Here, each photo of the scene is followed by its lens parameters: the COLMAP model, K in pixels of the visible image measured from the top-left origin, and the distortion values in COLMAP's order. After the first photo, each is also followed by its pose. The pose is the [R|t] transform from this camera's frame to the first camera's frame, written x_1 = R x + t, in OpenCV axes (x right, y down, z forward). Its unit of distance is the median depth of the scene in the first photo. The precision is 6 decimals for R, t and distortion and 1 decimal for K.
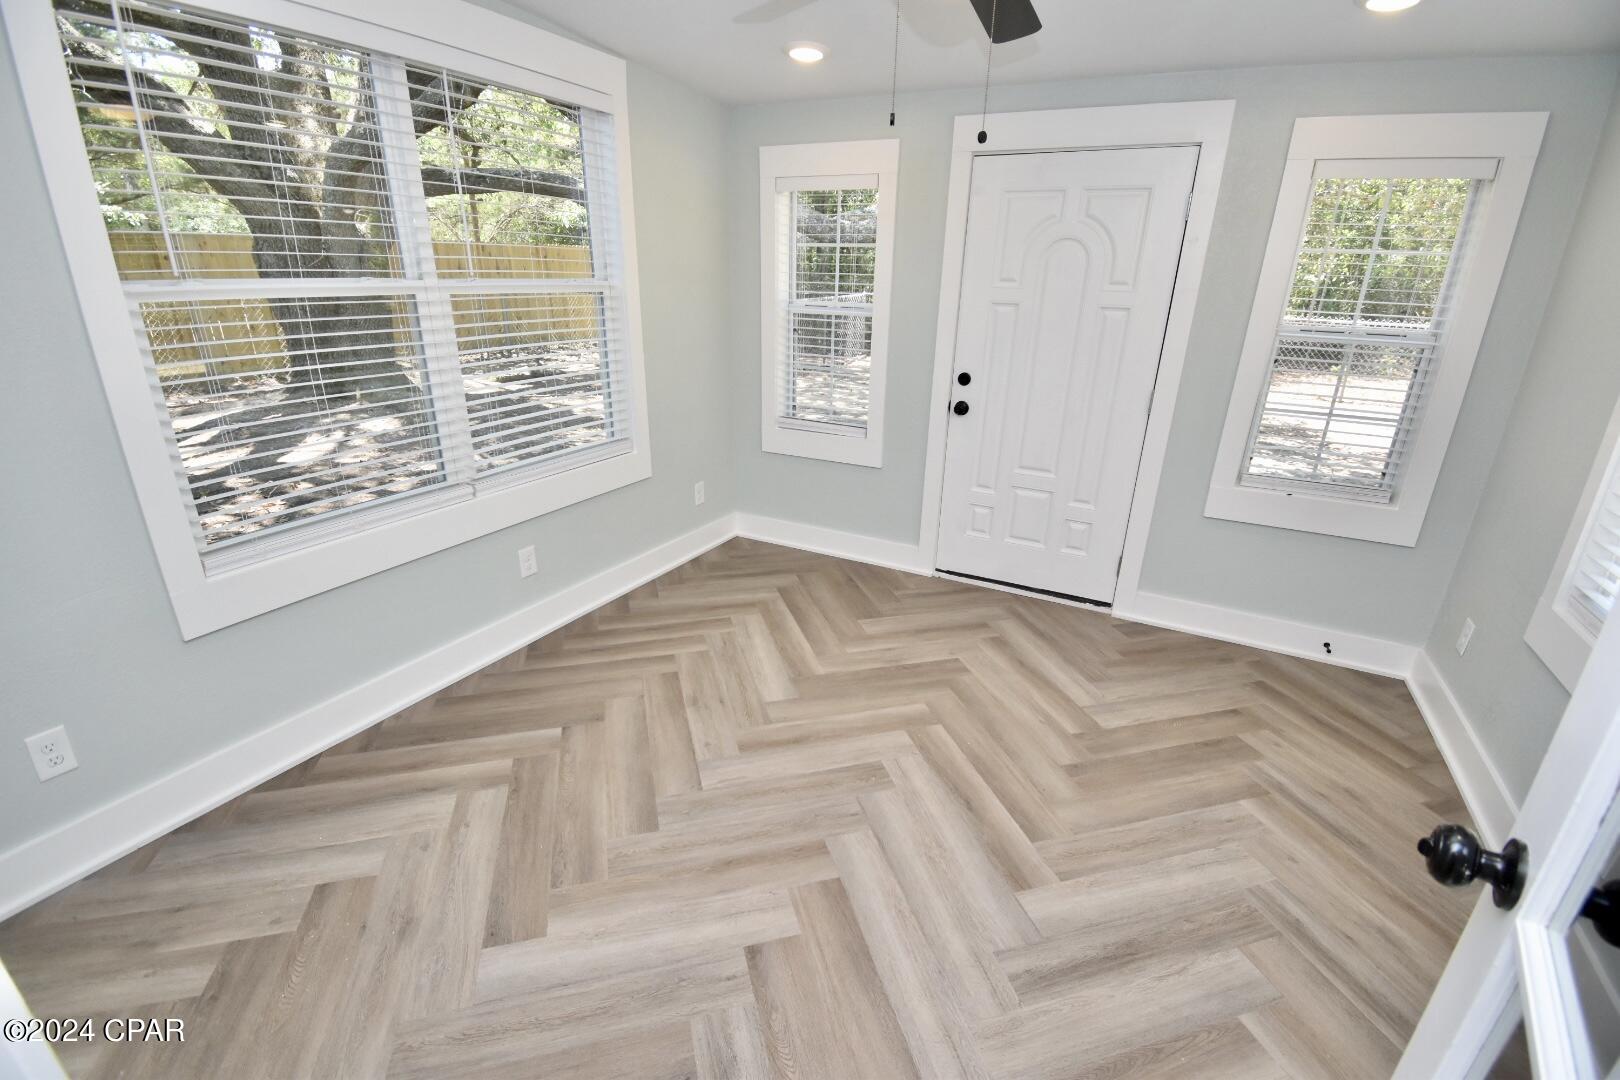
lens RADIAL K [[720.0, 0, 811.2], [0, 720.0, 549.2], [0, 0, 1]] dist [-0.013489, -0.009654]
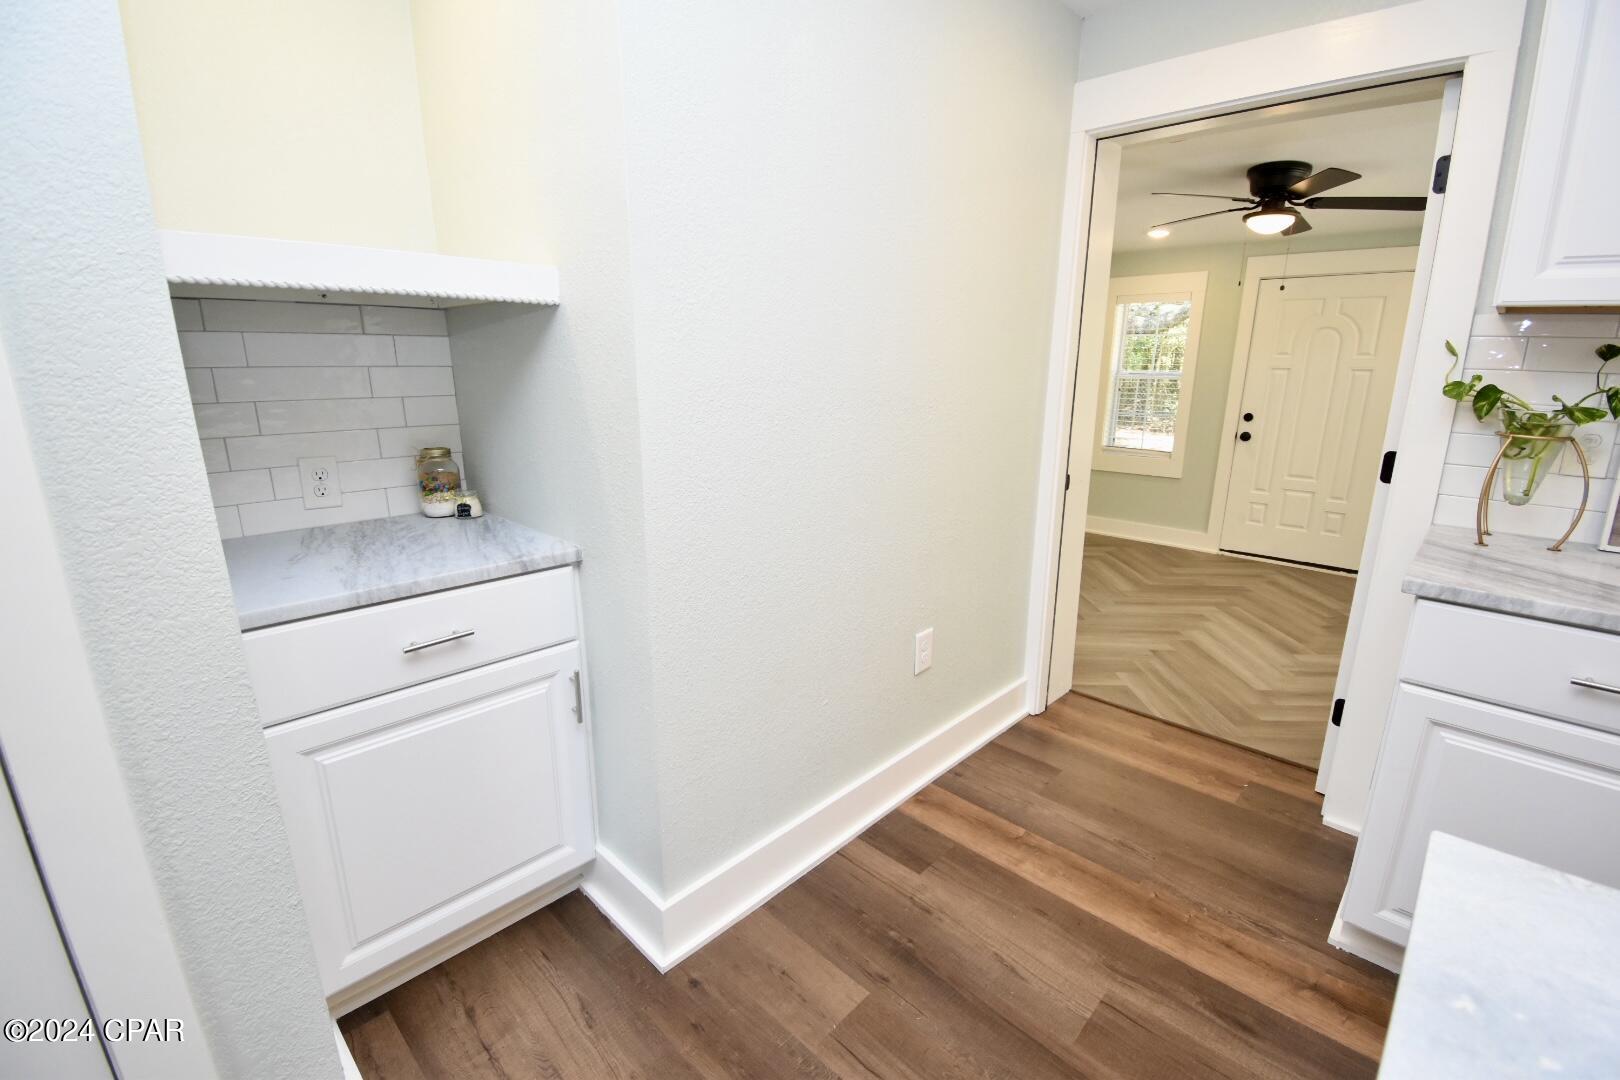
lens RADIAL K [[720.0, 0, 801.5], [0, 720.0, 540.9], [0, 0, 1]] dist [-0.013489, -0.009654]
pose [[0.953616, 0.054495, -0.296051, -0.272300], [-0.090296, 0.989973, -0.108626, 0.326352], [0.287163, 0.130320, 0.948975, -0.805596]]
